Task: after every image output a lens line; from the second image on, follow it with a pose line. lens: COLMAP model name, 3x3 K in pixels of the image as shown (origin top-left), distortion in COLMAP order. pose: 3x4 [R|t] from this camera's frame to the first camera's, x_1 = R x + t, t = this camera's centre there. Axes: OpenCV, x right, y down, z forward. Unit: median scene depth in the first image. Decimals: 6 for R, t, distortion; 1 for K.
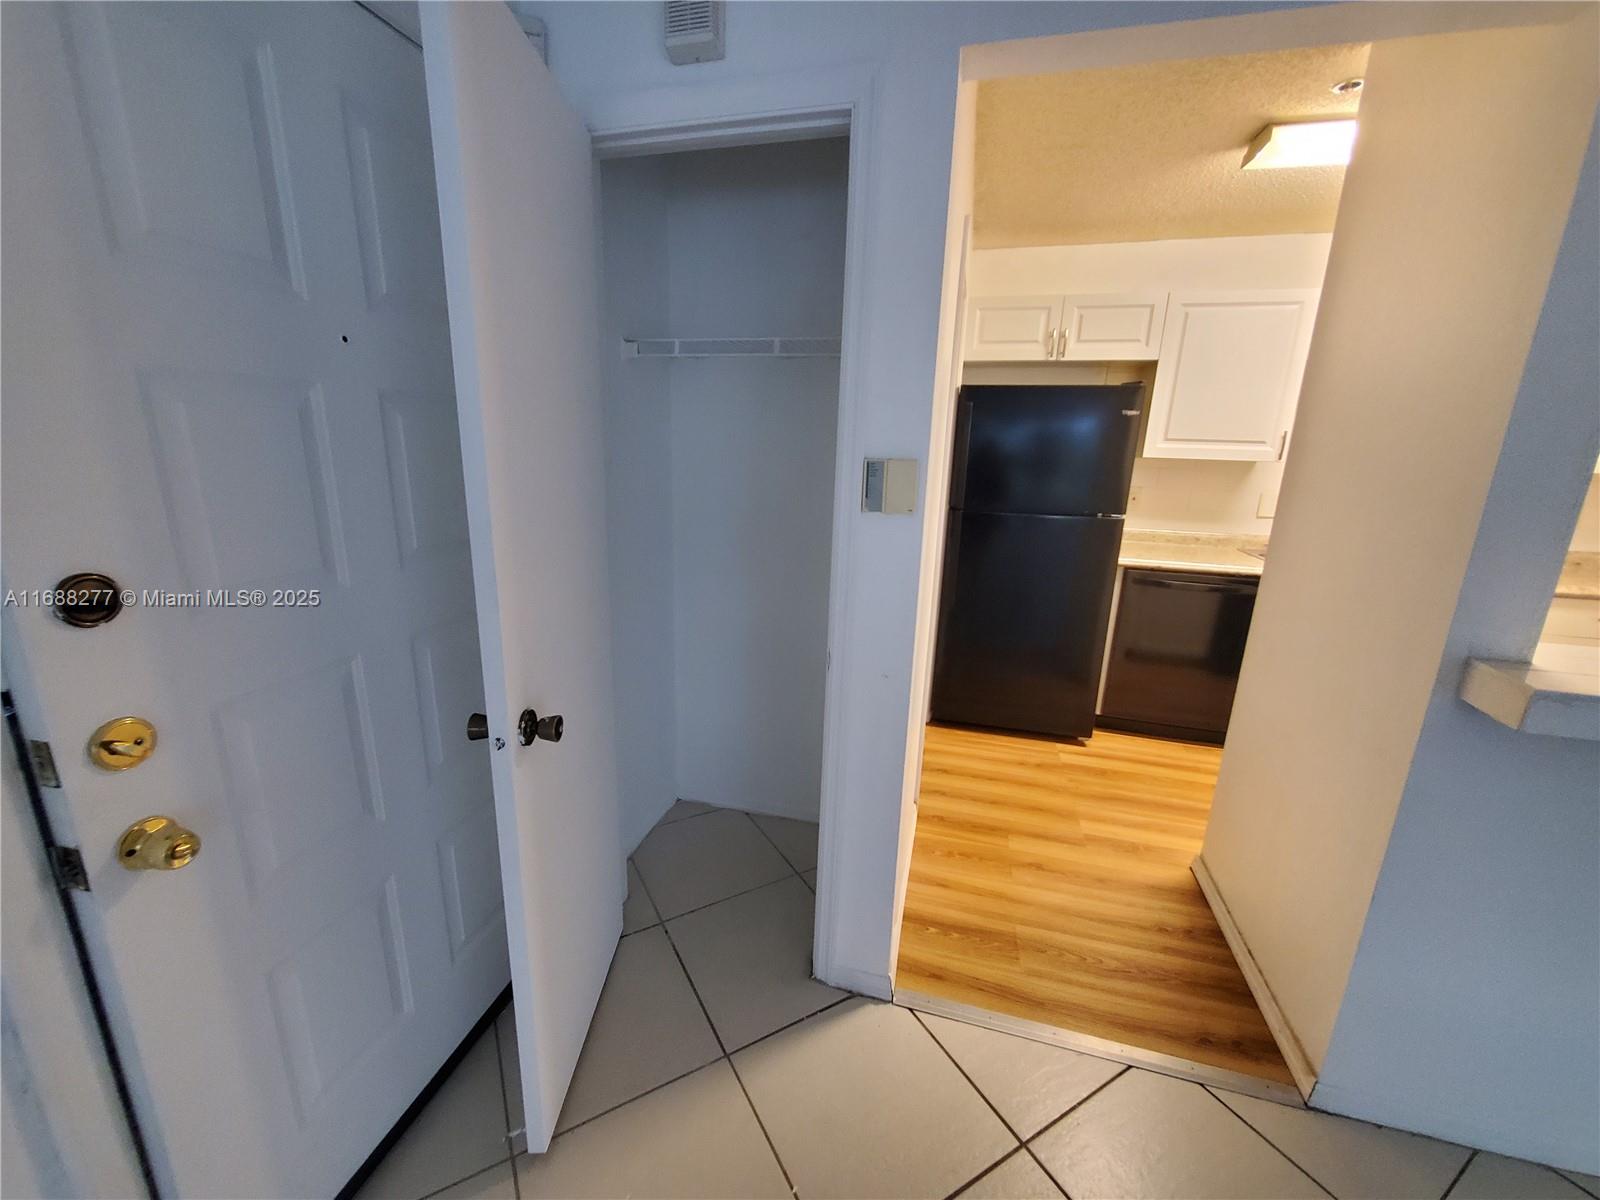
lens RADIAL K [[625.4, 0, 800.0], [0, 625.4, 600.0], [0, 0, 1]] dist [-0.002040, 0.000003]
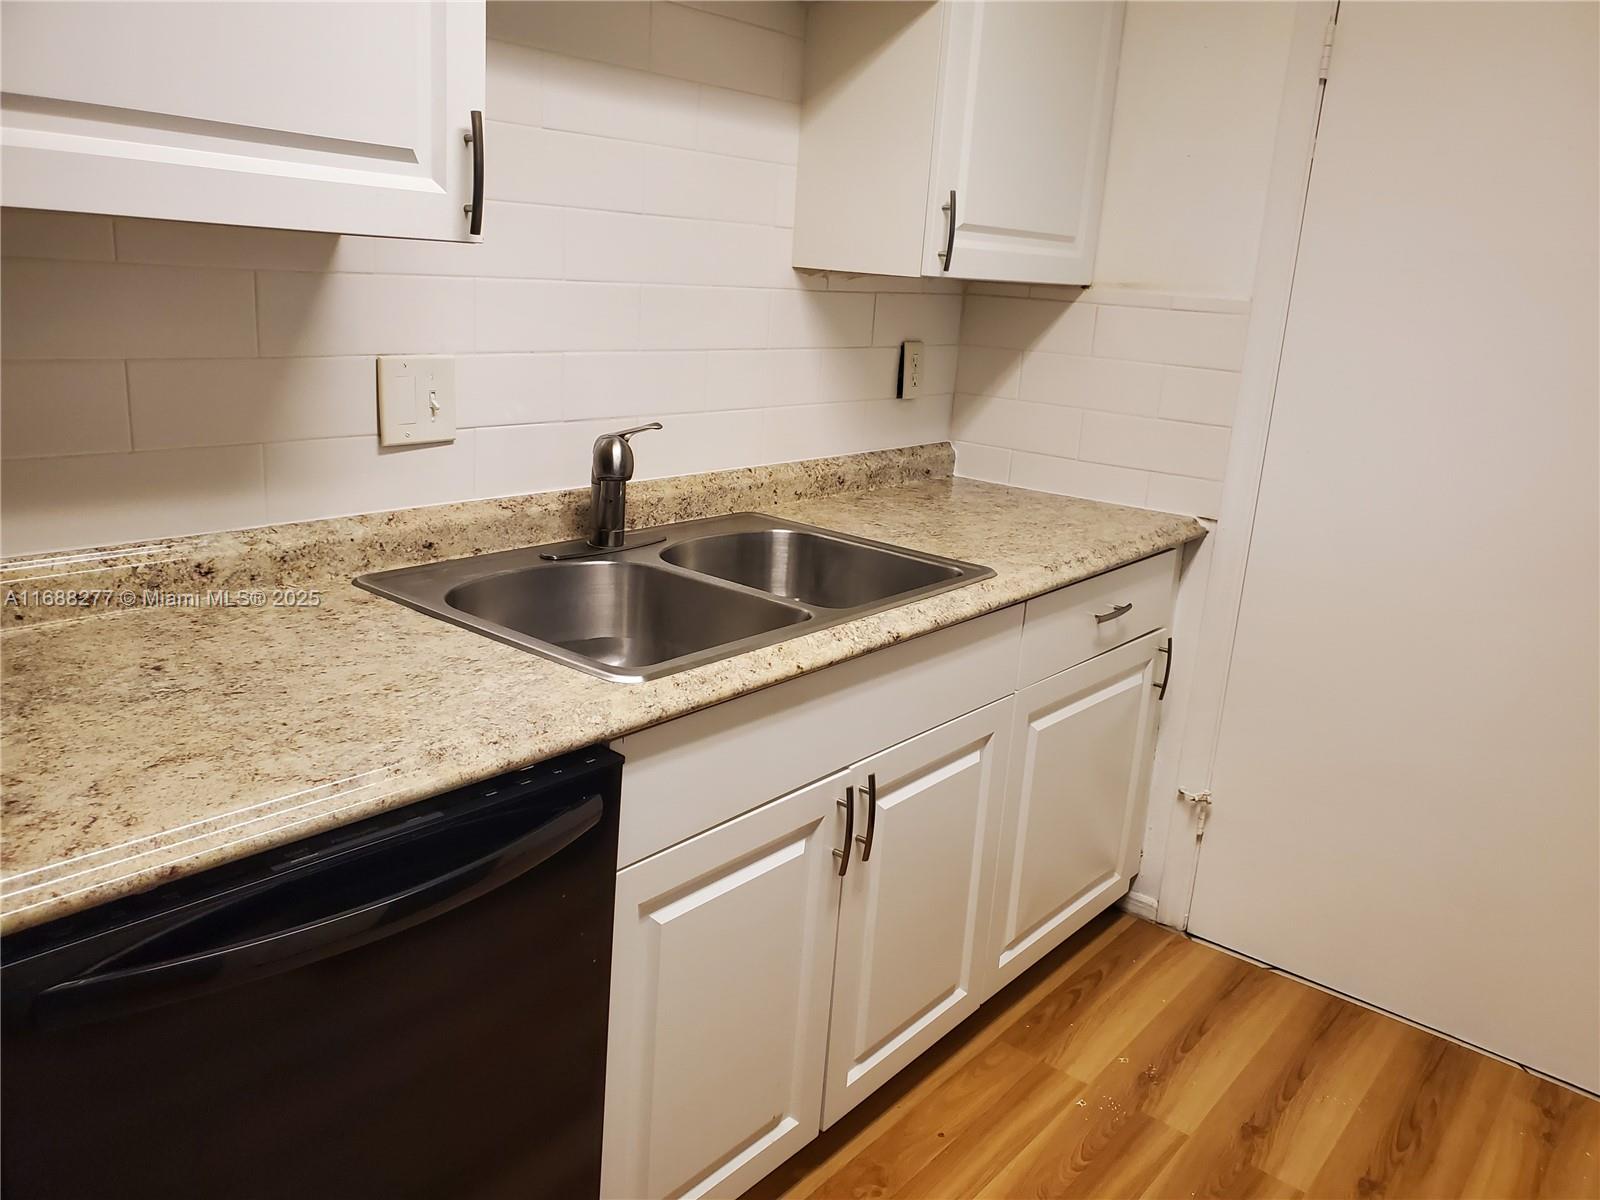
lens RADIAL K [[1261.6, 0, 805.0], [0, 1261.6, 624.1], [0, 0, 1]] dist [0.004597, -0.000795]
pose [[0.414277, -0.251880, 0.874604, 0.353417], [0.166700, 0.965687, 0.199150, -0.152959], [-0.894755, 0.063293, 0.442050, 0.672460]]
